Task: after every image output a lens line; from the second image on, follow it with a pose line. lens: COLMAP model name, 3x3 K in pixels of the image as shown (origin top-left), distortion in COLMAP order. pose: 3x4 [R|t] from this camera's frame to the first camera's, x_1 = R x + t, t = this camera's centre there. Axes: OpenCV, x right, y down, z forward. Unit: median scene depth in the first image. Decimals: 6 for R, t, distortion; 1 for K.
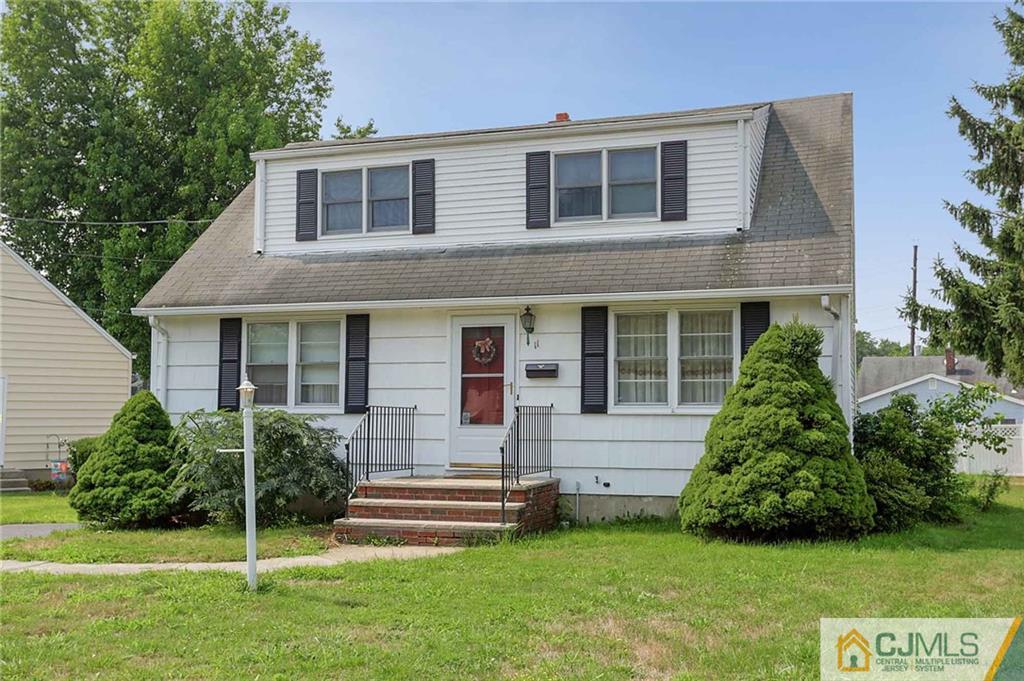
lens RADIAL K [[1158.9, 0, 512.0], [0, 1158.9, 340.5], [0, 0, 1]] dist [0.004544, 0.000369]
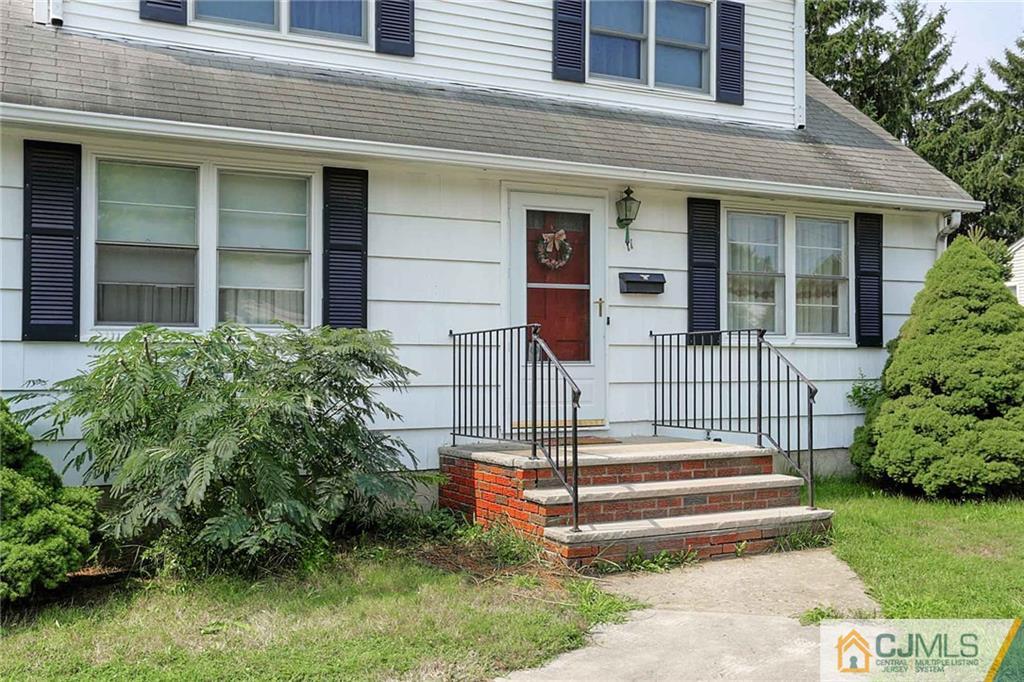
lens RADIAL K [[961.5, 0, 510.1], [0, 961.5, 363.4], [0, 0, 1]] dist [0.005122, 0.007109]
pose [[0.702009, 0.000503, 0.712168, -0.425562], [-0.039599, 0.998480, 0.038329, 0.053336], [-0.711066, -0.055108, 0.700962, 0.627384]]
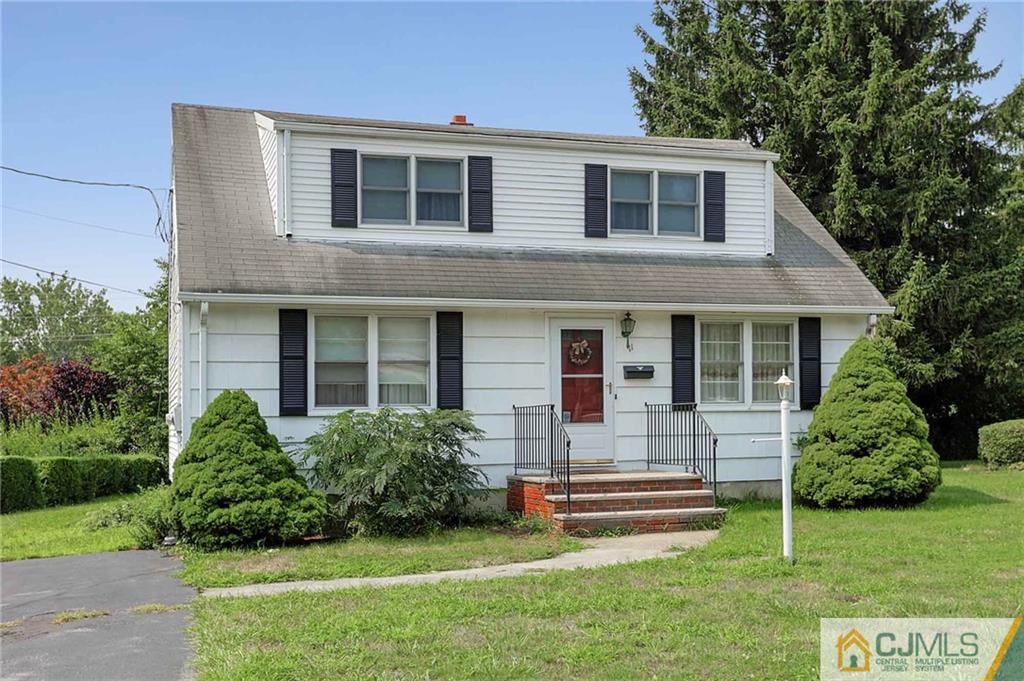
lens RADIAL K [[1149.1, 0, 512.3], [0, 1149.1, 455.1], [0, 0, 1]] dist [-0.007965, -0.020474]
pose [[0.795328, -0.029960, 0.605439, -0.698288], [-0.023470, 0.996507, 0.080142, 0.019438], [-0.605725, -0.077948, 0.791847, 0.205690]]
